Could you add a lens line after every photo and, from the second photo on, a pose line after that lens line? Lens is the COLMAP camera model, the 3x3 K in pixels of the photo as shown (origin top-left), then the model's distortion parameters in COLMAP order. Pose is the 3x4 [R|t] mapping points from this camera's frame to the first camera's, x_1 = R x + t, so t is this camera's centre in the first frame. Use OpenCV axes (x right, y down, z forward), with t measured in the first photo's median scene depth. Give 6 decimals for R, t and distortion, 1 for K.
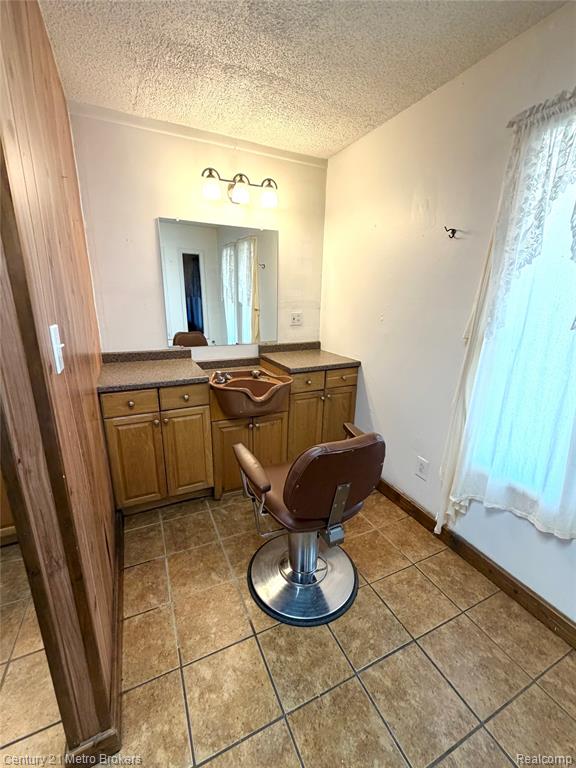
lens RADIAL K [[308.0, 0, 280.0], [0, 308.0, 387.6], [0, 0, 1]] dist [-0.000436, 0.000218]
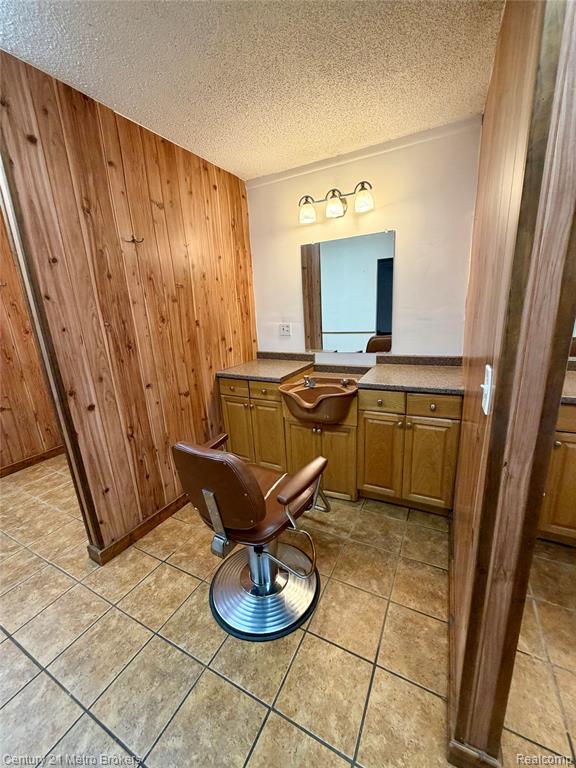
lens RADIAL K [[308.0, 0, 308.0], [0, 308.0, 389.9], [0, 0, 1]] dist [-0.000436, 0.000218]
pose [[0.606870, 0.162690, -0.777972, 0.210560], [-0.169639, 0.982785, 0.073192, -0.025031], [0.776487, 0.087556, 0.624021, 0.097059]]
